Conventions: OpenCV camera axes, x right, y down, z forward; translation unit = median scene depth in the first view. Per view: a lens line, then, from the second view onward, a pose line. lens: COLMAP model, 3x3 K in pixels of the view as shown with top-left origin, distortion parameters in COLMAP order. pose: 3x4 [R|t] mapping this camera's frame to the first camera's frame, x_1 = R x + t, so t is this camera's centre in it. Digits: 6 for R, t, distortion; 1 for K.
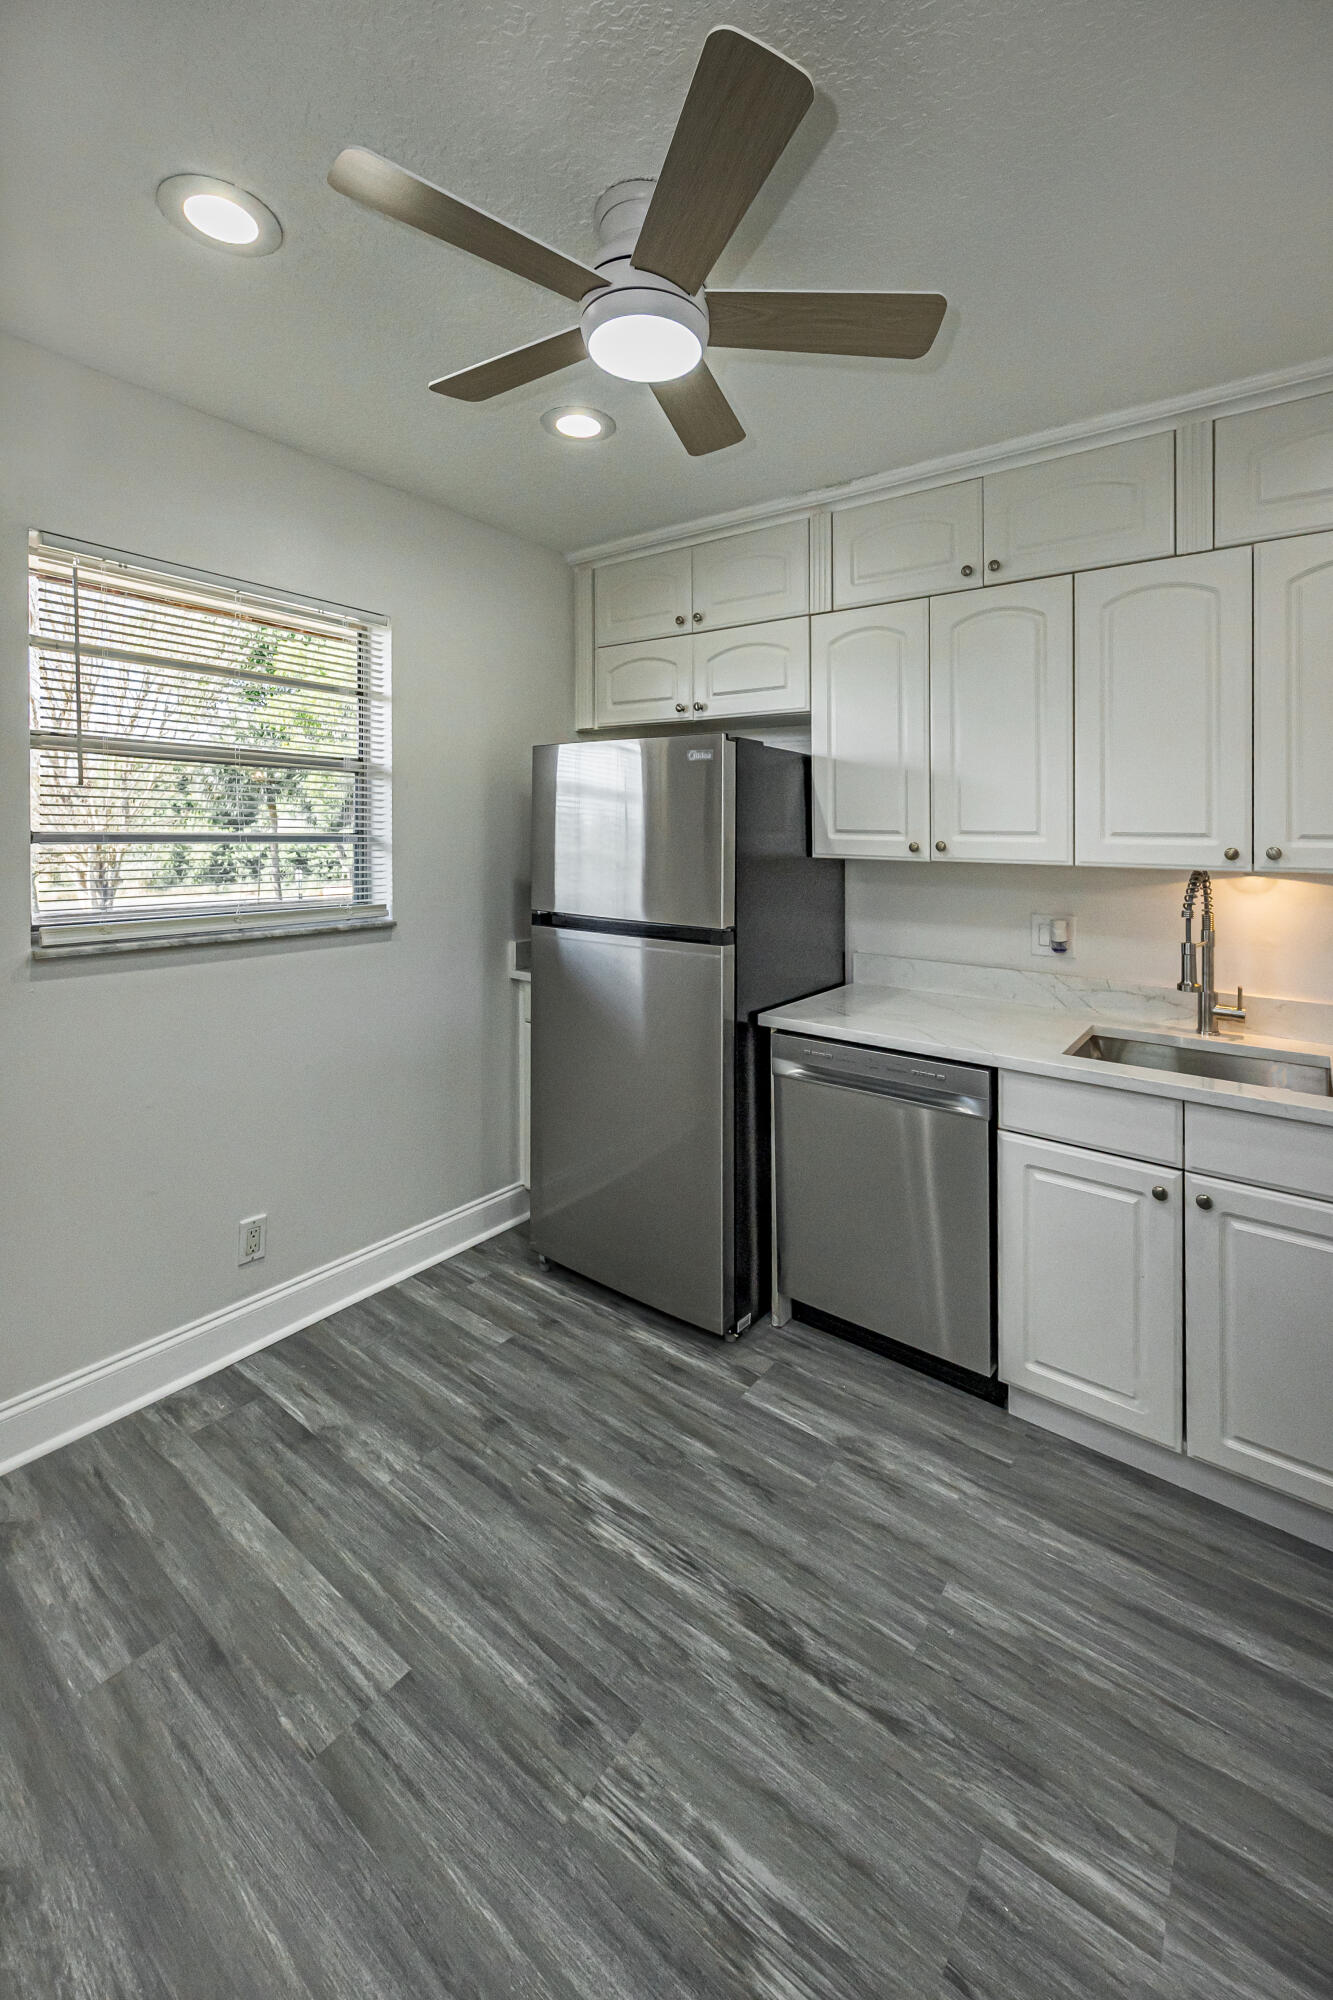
lens RADIAL K [[805.6, 0, 676.0], [0, 805.6, 982.8], [0, 0, 1]] dist [-0.000251, -0.000087]
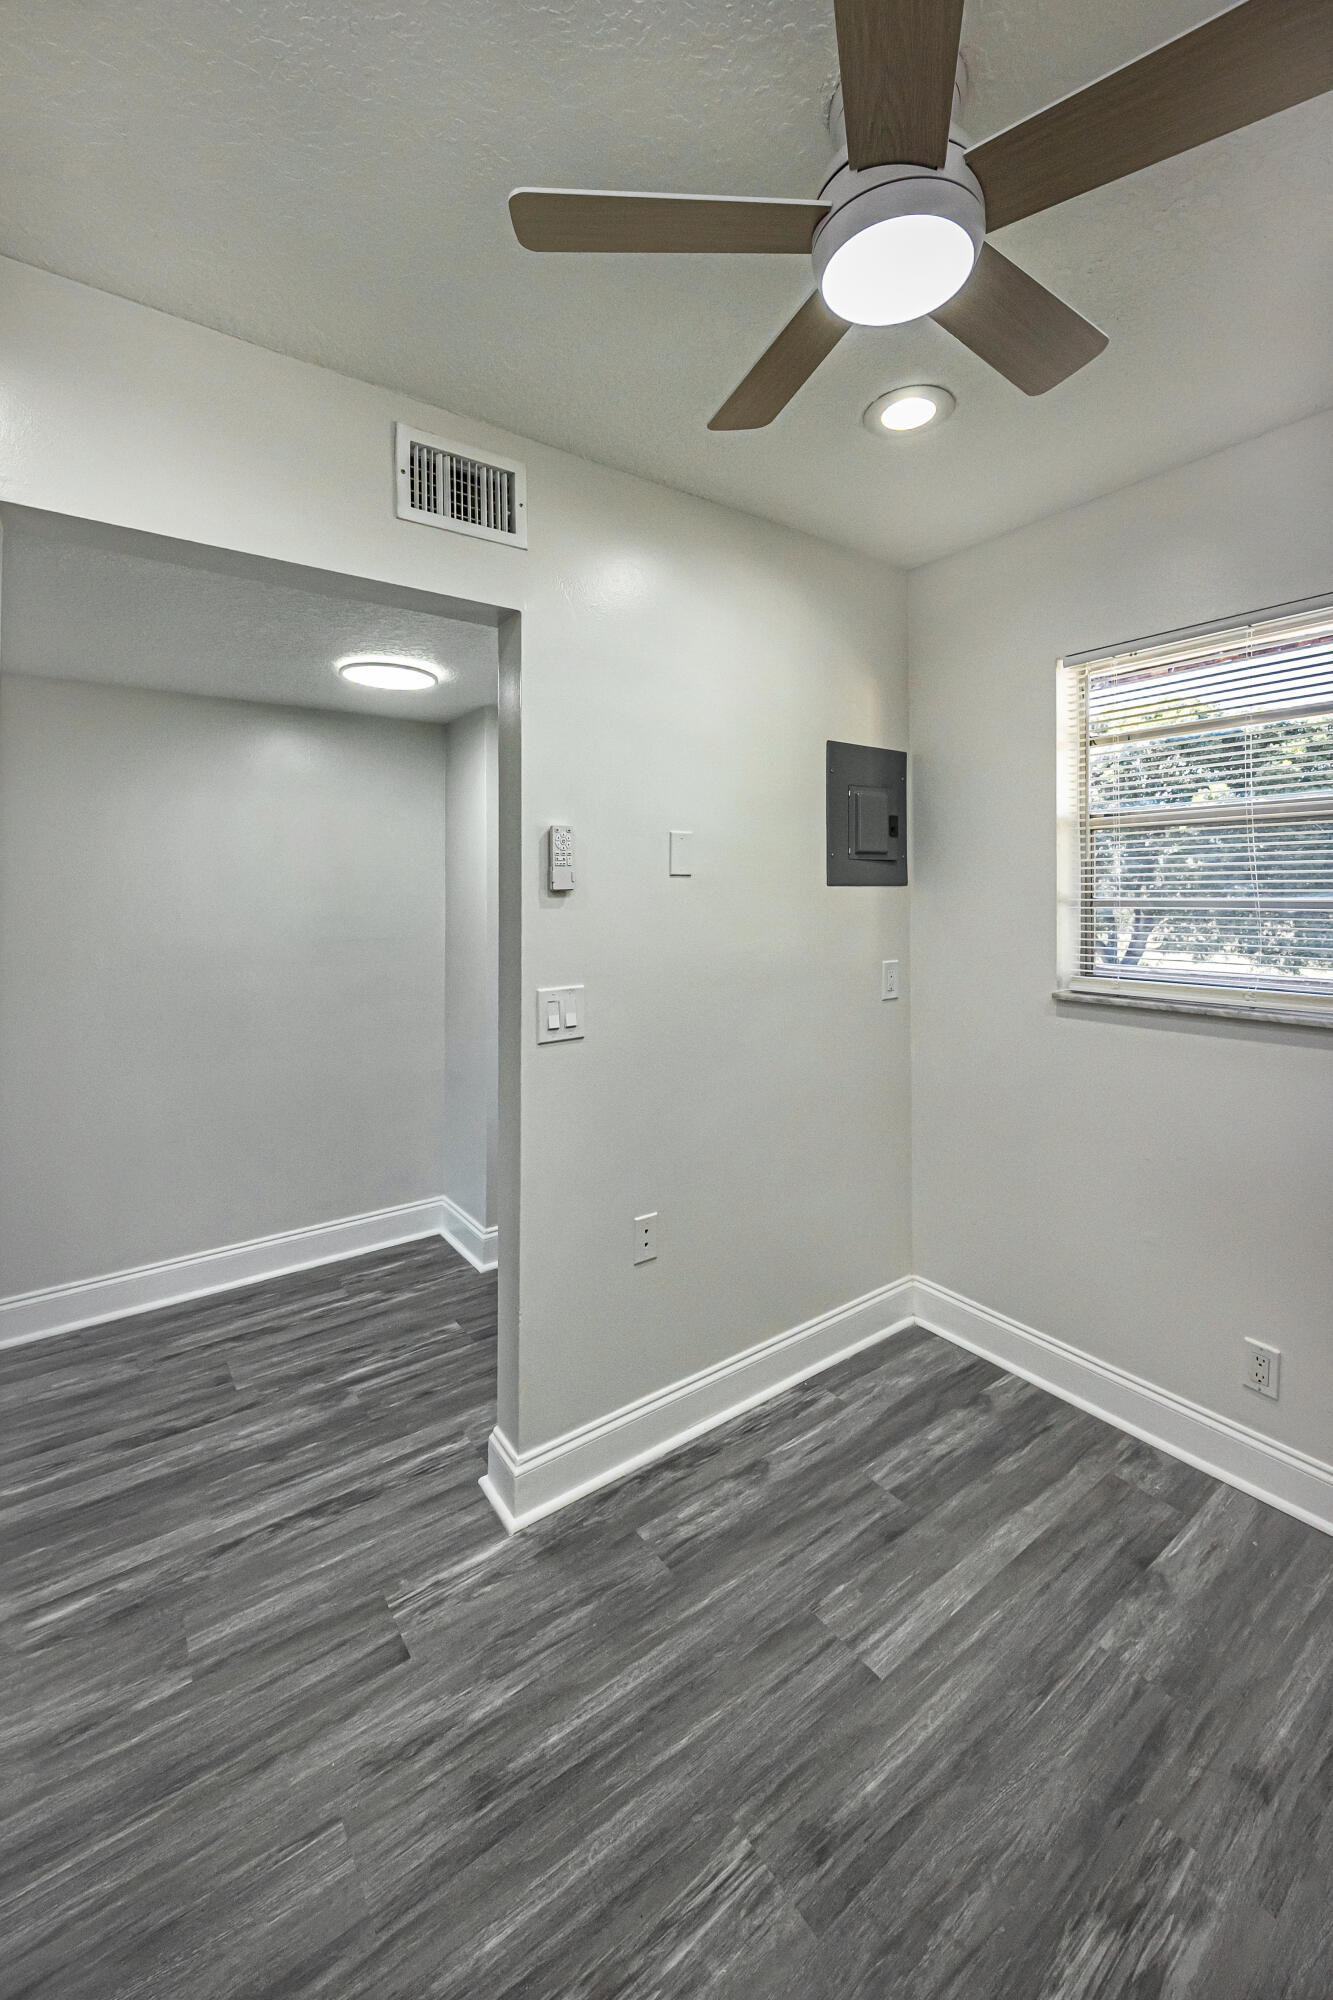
lens RADIAL K [[805.6, 0, 660.6], [0, 805.6, 994.7], [0, 0, 1]] dist [-0.000251, -0.000087]
pose [[-0.283896, 0.112640, -0.952216, 0.665131], [-0.175343, 0.970232, 0.167049, -0.152535], [0.942687, 0.214389, -0.255694, 0.802730]]
